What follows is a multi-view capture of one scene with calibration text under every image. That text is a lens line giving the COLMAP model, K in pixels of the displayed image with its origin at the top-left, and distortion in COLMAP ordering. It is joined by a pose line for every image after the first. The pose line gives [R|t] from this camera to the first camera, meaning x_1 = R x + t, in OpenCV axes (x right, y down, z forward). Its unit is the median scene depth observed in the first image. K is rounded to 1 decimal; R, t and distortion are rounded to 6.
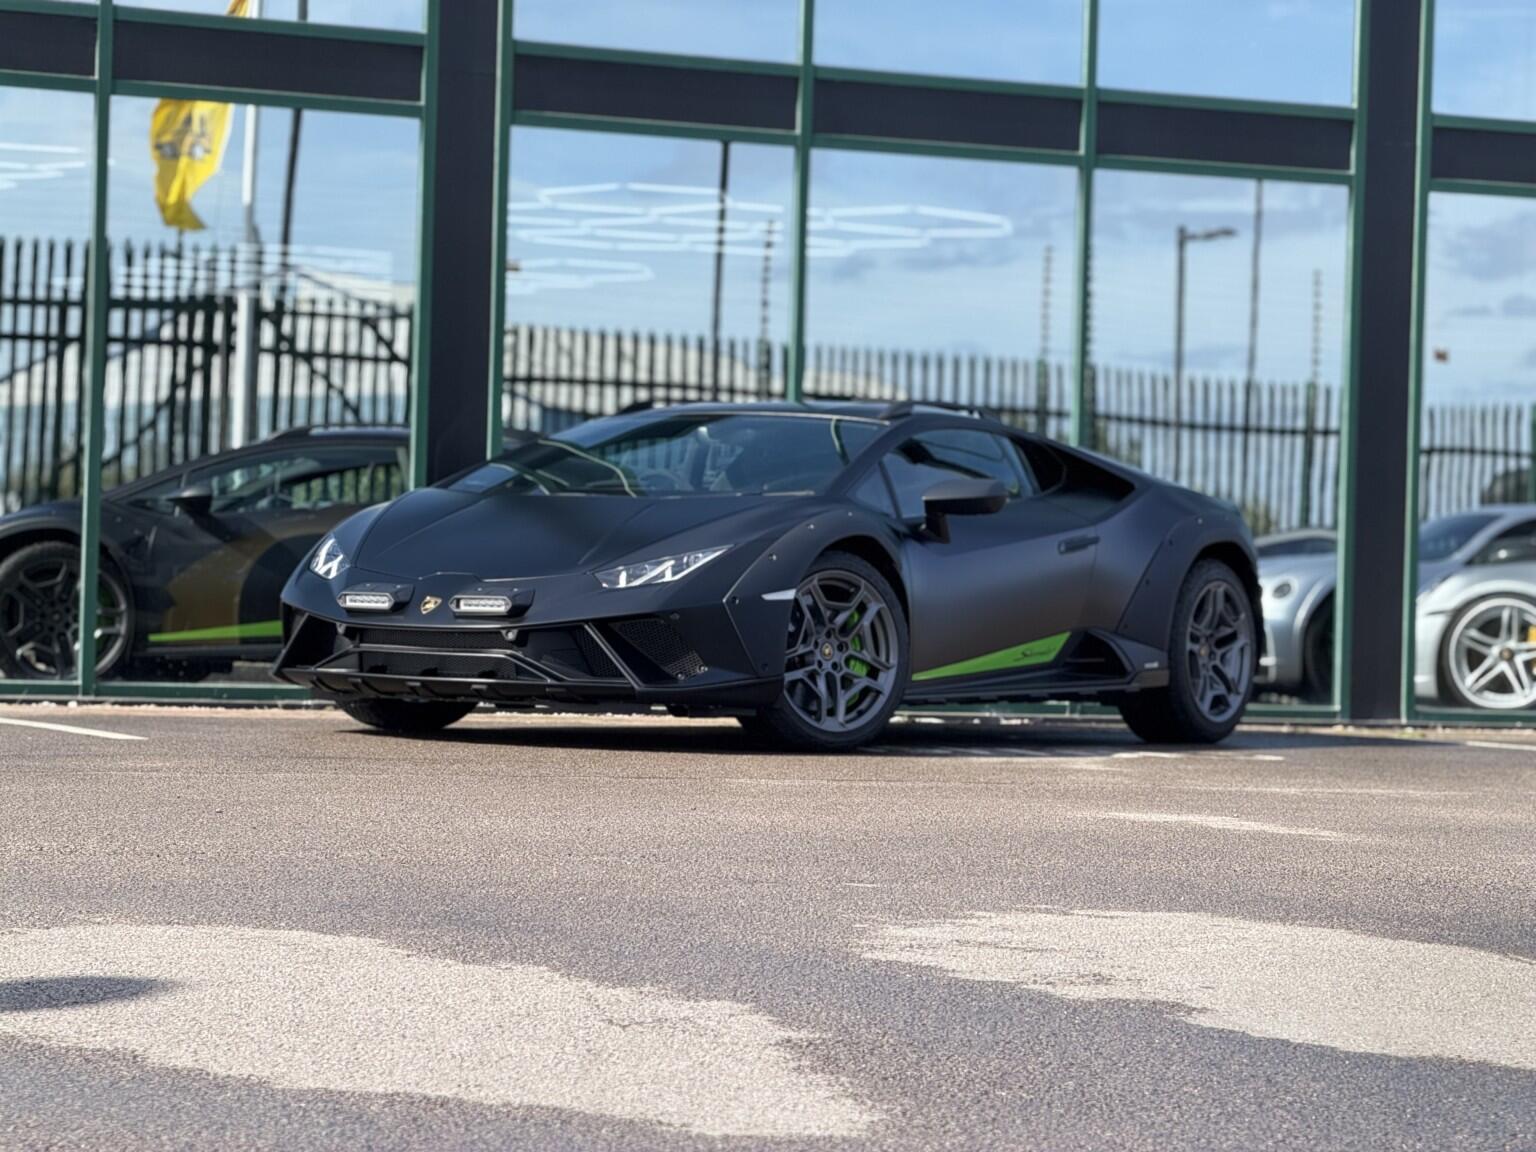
lens RADIAL K [[4617.1, 0, 755.9], [0, 4617.1, 575.4], [0, 0, 1]] dist [0.213215, 0.971339]
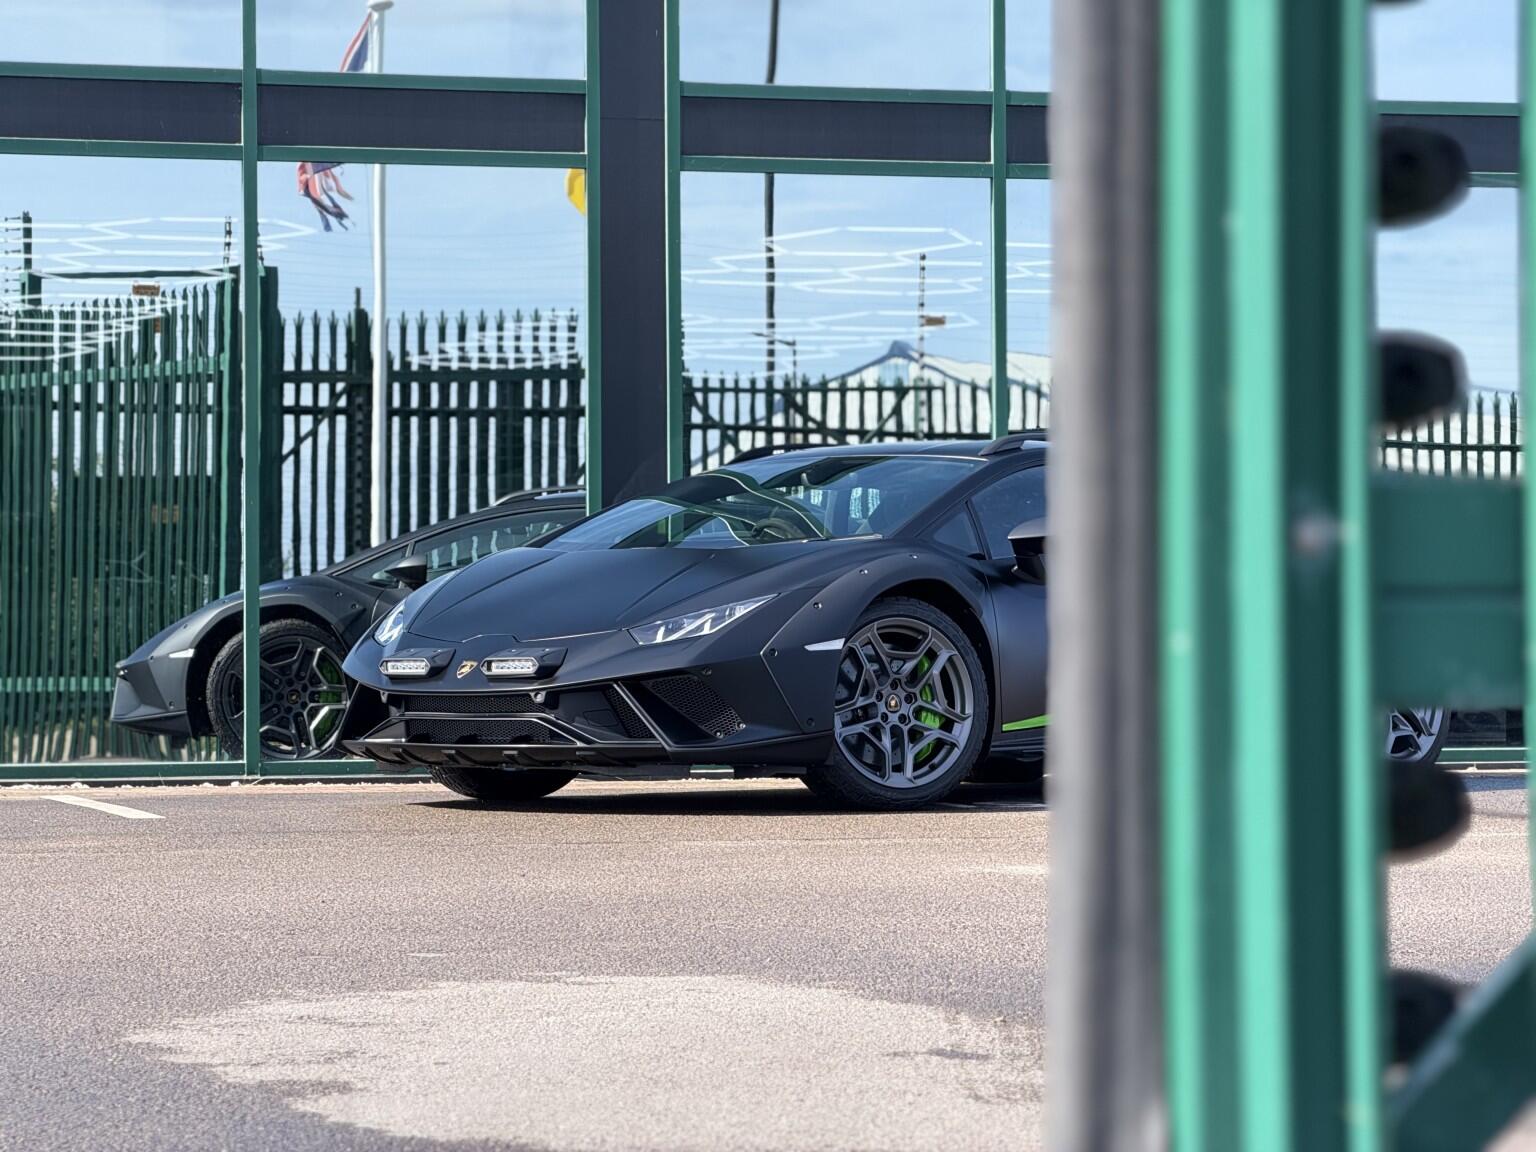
lens RADIAL K [[4617.1, 0, 755.9], [0, 4617.1, 575.4], [0, 0, 1]] dist [0.213215, 0.971339]
pose [[0.986711, -0.038437, -0.157871, 0.137973], [0.036037, 0.999188, -0.018037, 0.006349], [0.158436, 0.012108, 0.987295, 0.061679]]
